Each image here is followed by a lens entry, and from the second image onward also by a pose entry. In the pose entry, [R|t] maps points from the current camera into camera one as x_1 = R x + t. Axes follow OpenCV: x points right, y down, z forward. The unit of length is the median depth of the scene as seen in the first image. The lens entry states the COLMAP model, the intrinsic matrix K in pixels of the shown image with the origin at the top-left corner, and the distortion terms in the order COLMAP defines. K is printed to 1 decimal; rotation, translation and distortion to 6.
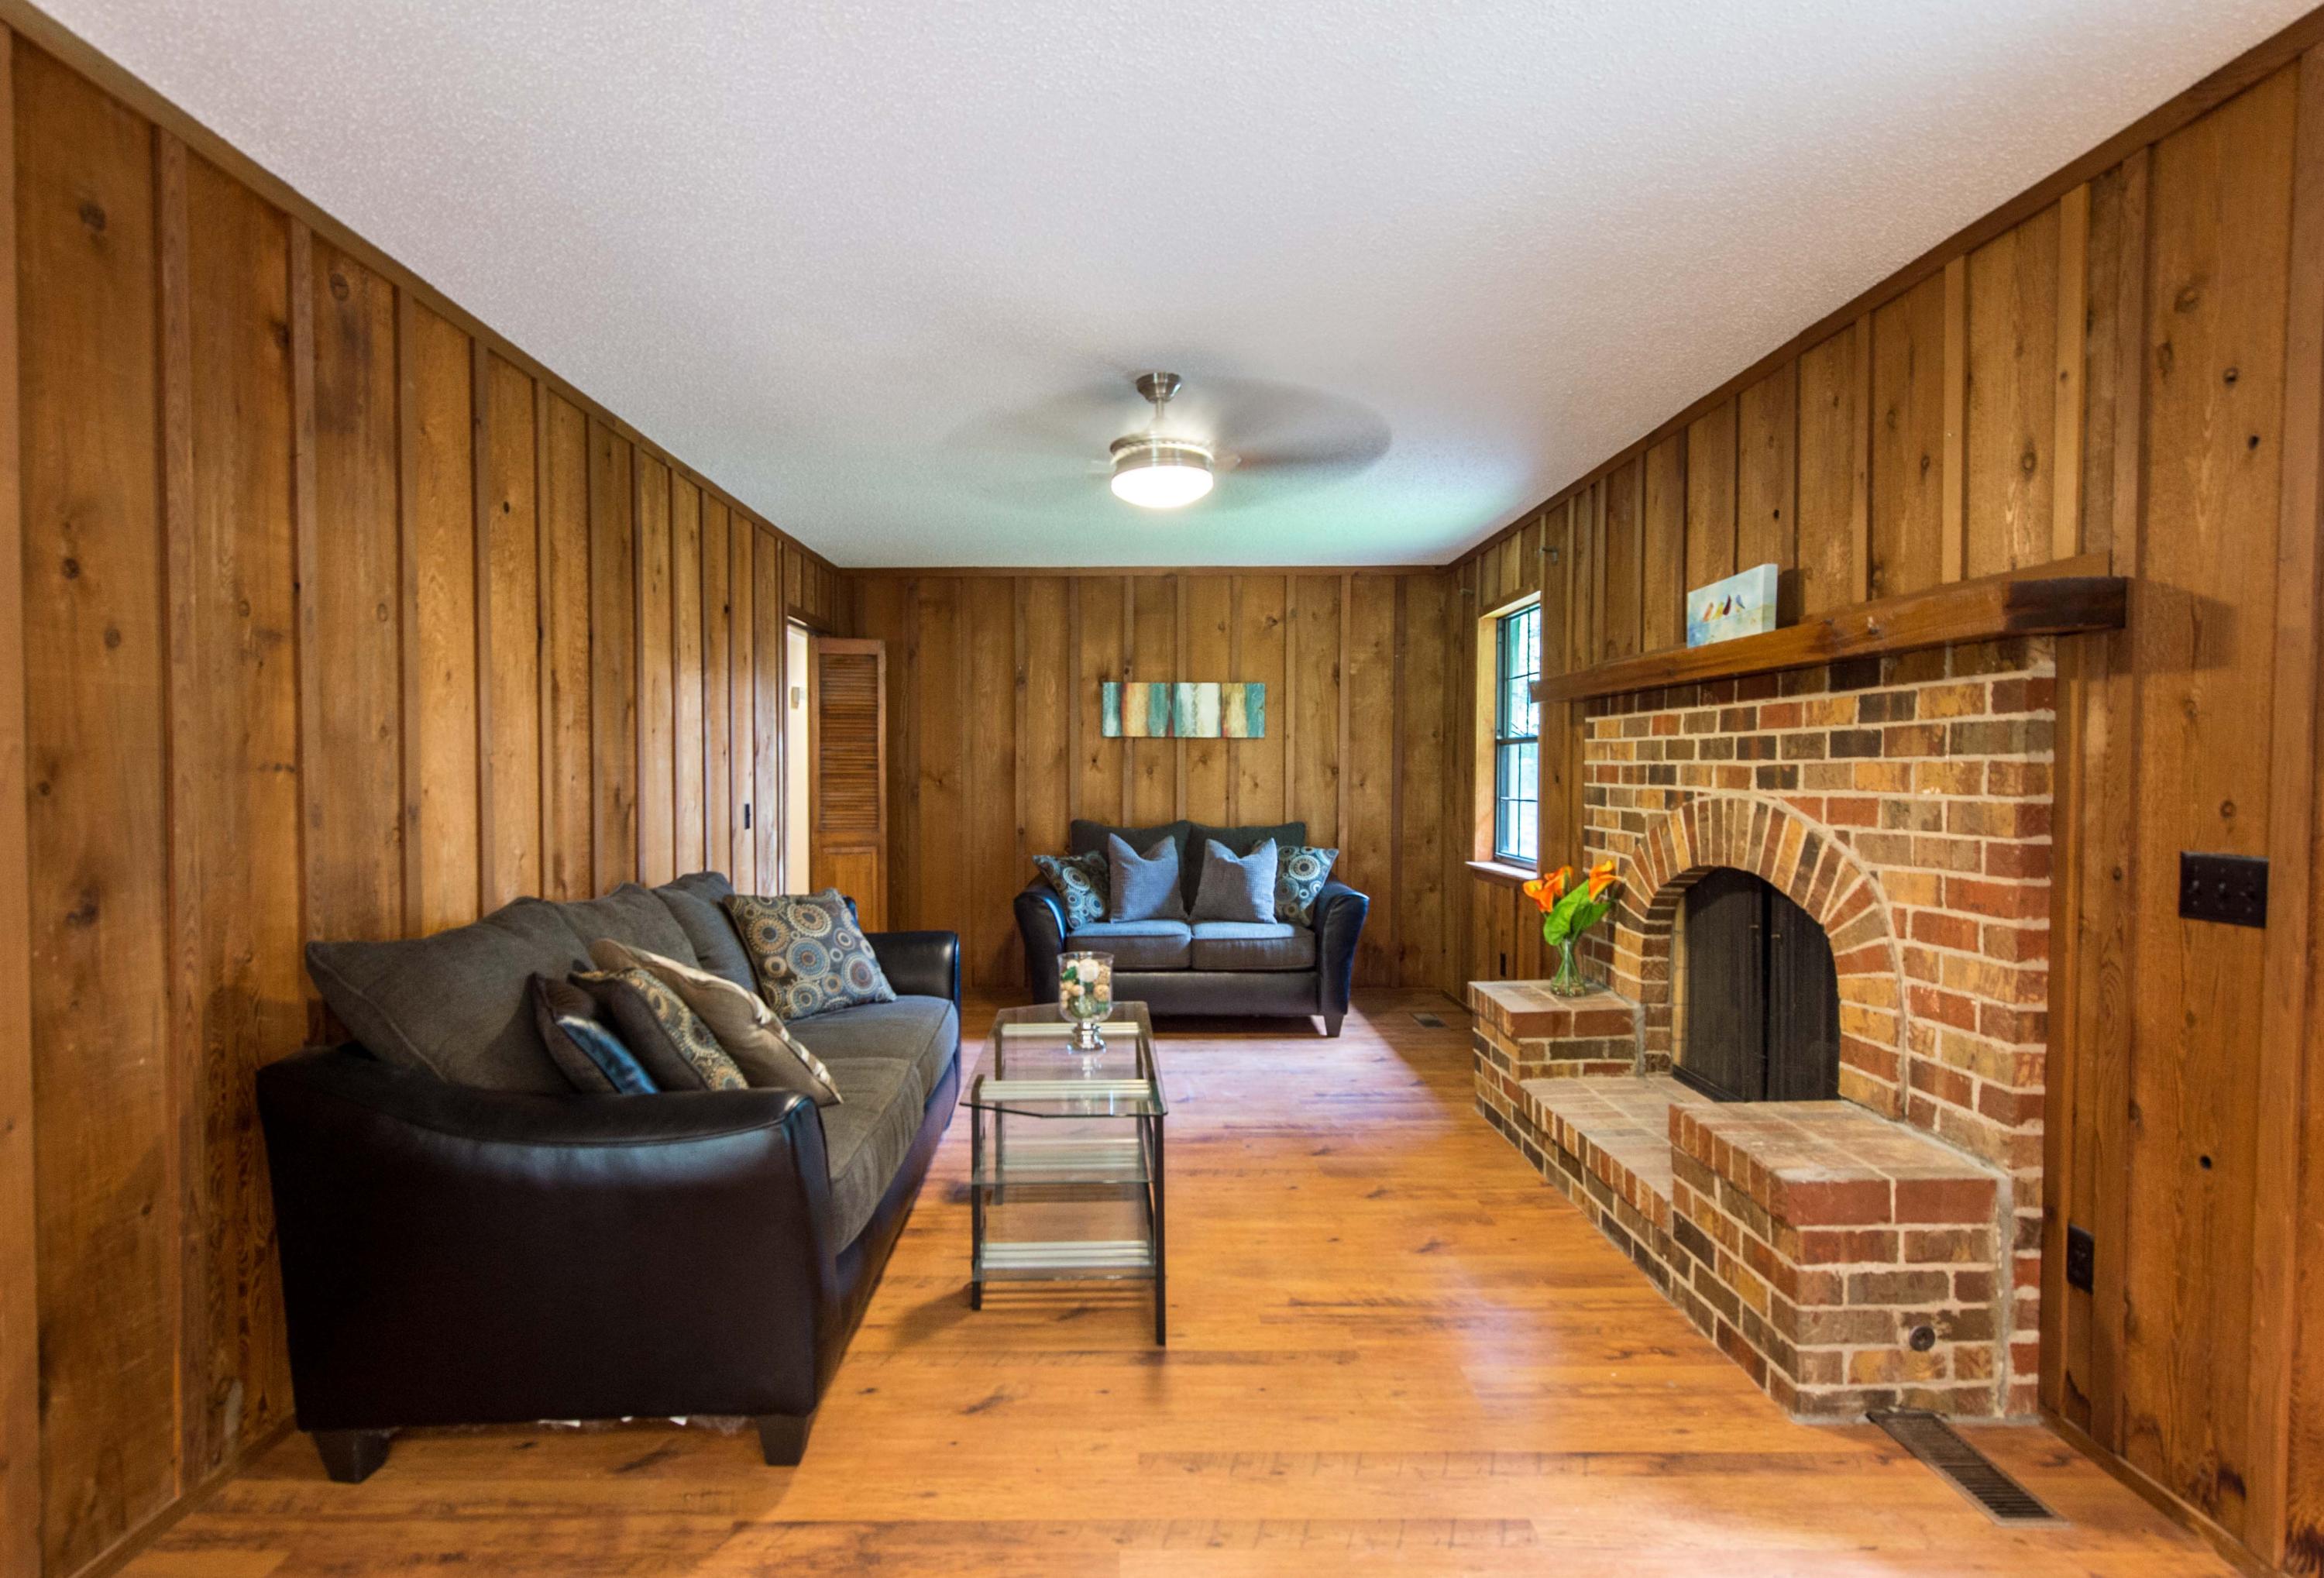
lens RADIAL K [[1099.3, 0, 1155.2], [0, 1099.3, 795.5], [0, 0, 1]] dist [0.000635, 0.000014]
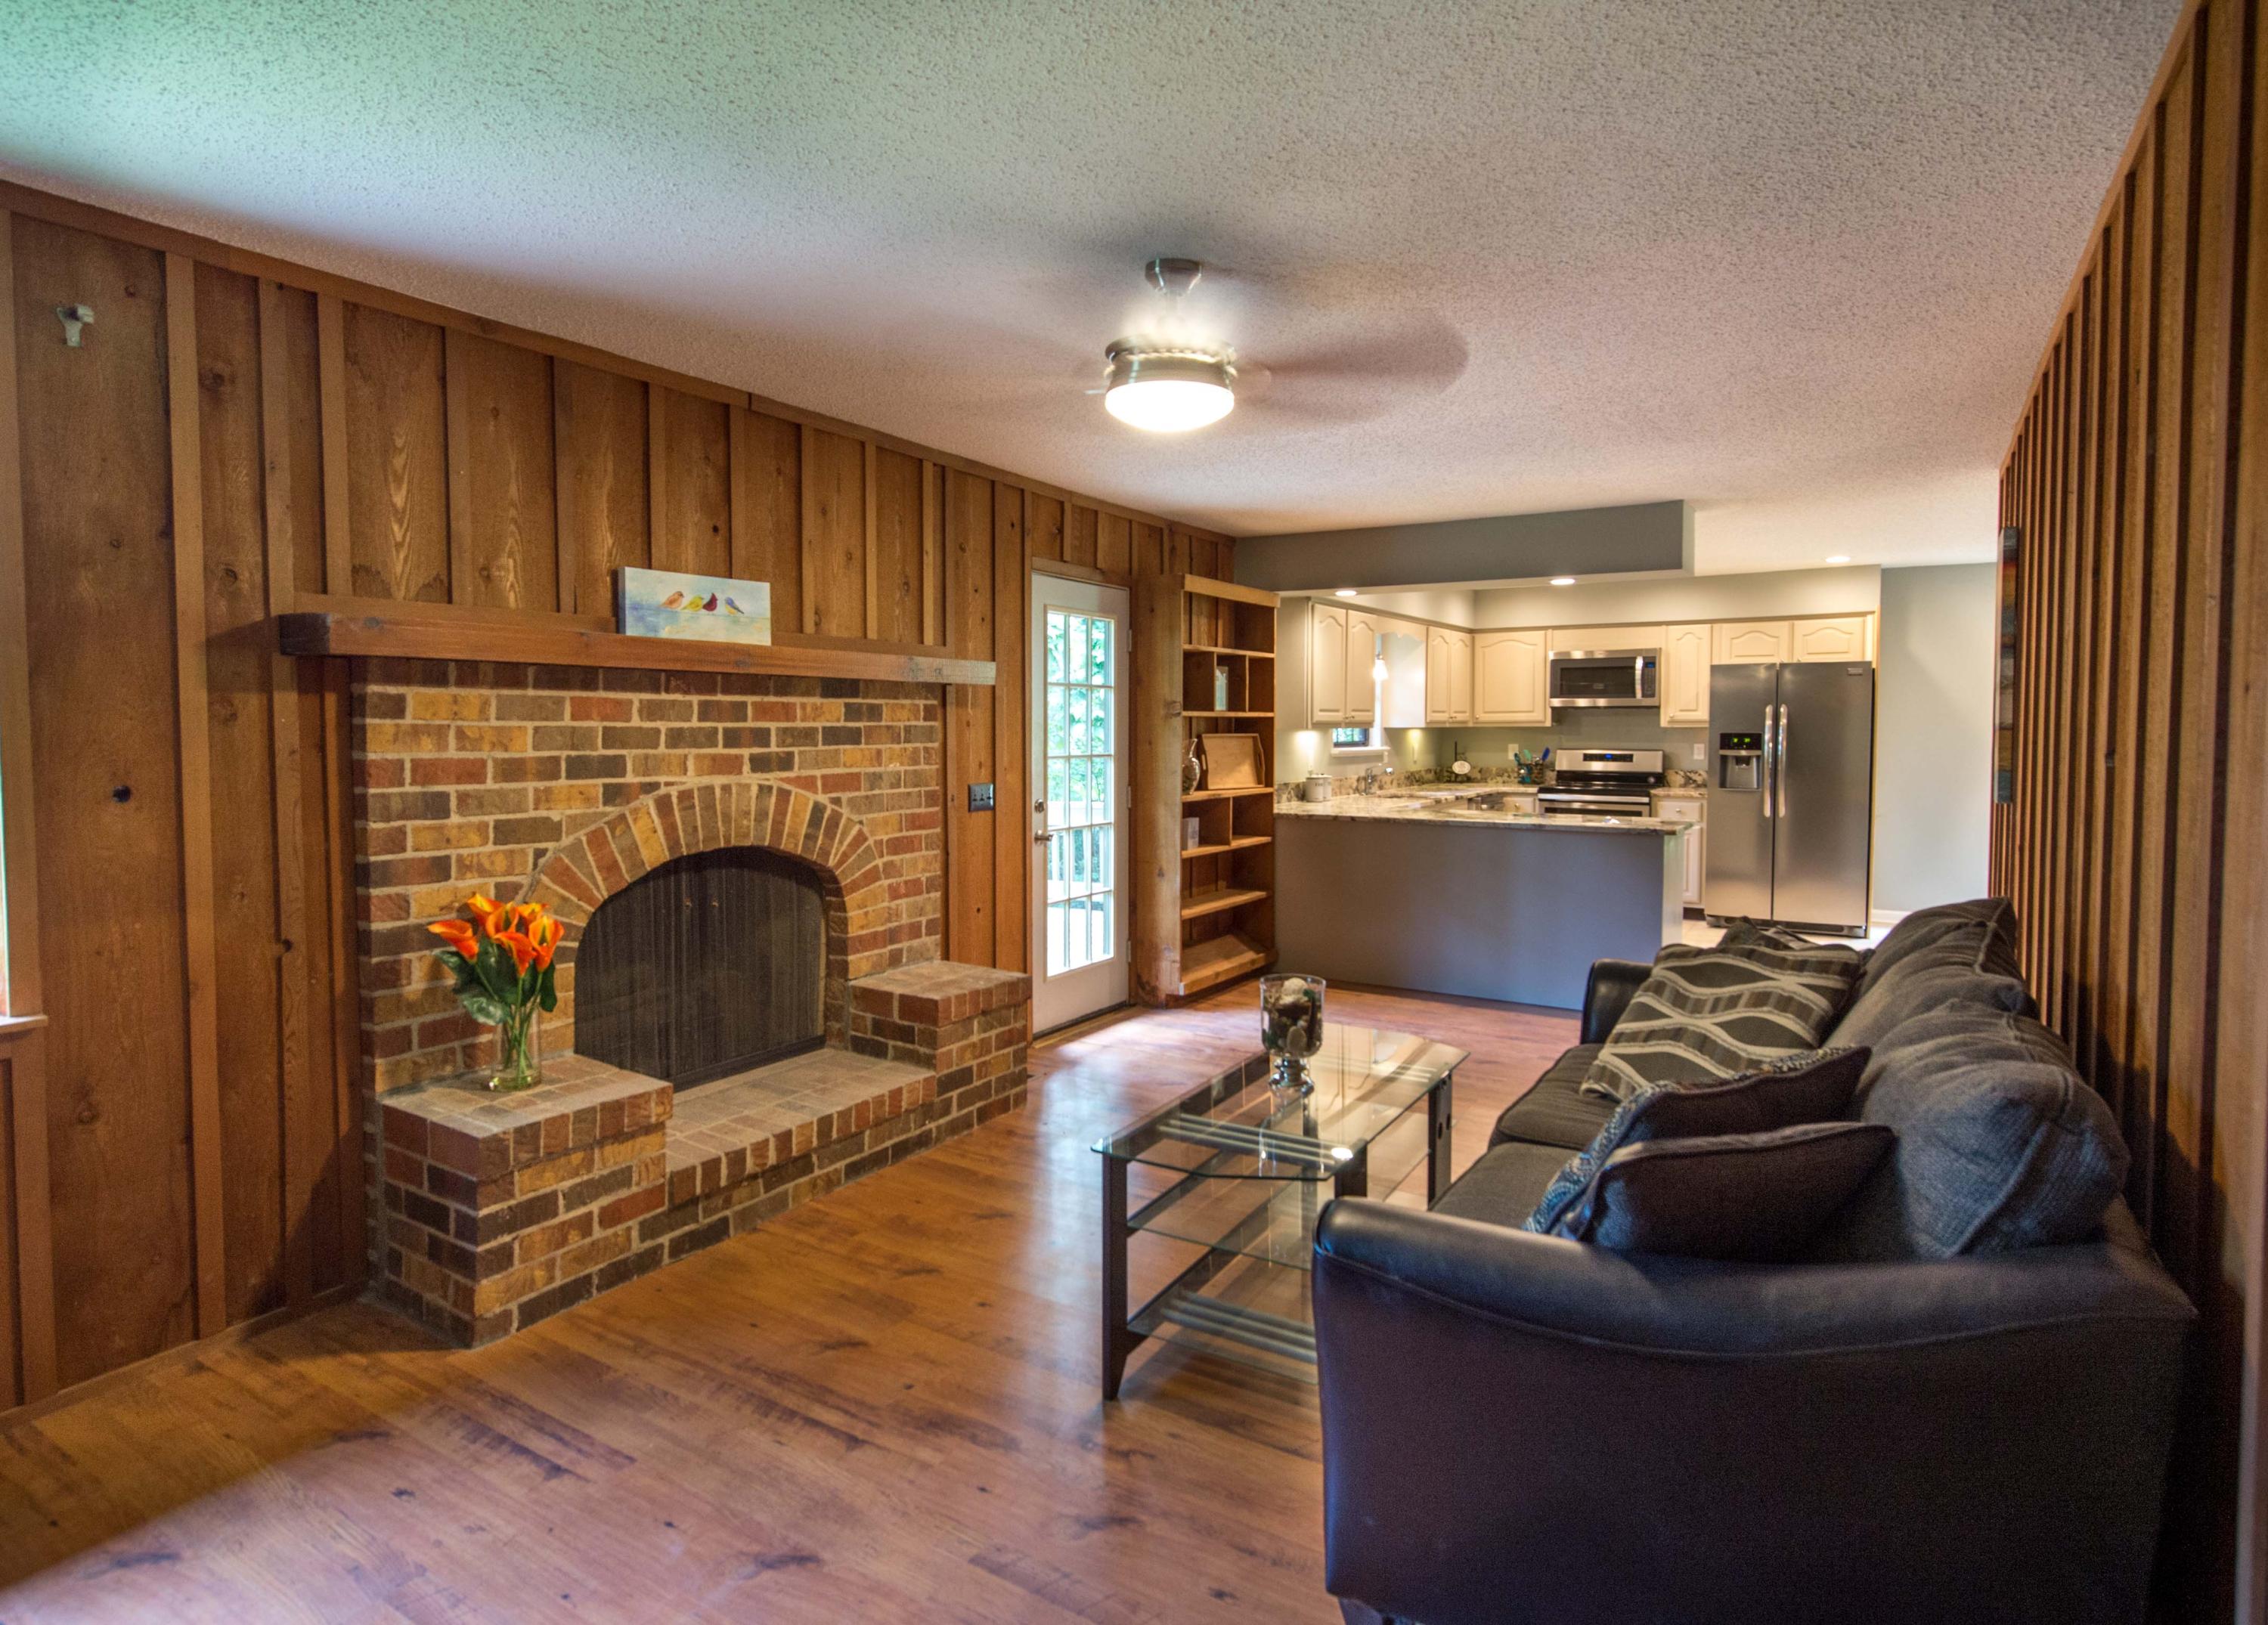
lens RADIAL K [[1228.2, 0, 1120.2], [0, 1228.2, 777.7], [0, 0, 1]] dist [-0.003505, -0.000512]
pose [[-0.835435, -0.023815, 0.549072, -0.532210], [0.013450, 0.997875, 0.063747, -0.086329], [-0.549424, 0.060642, -0.833340, 2.058598]]
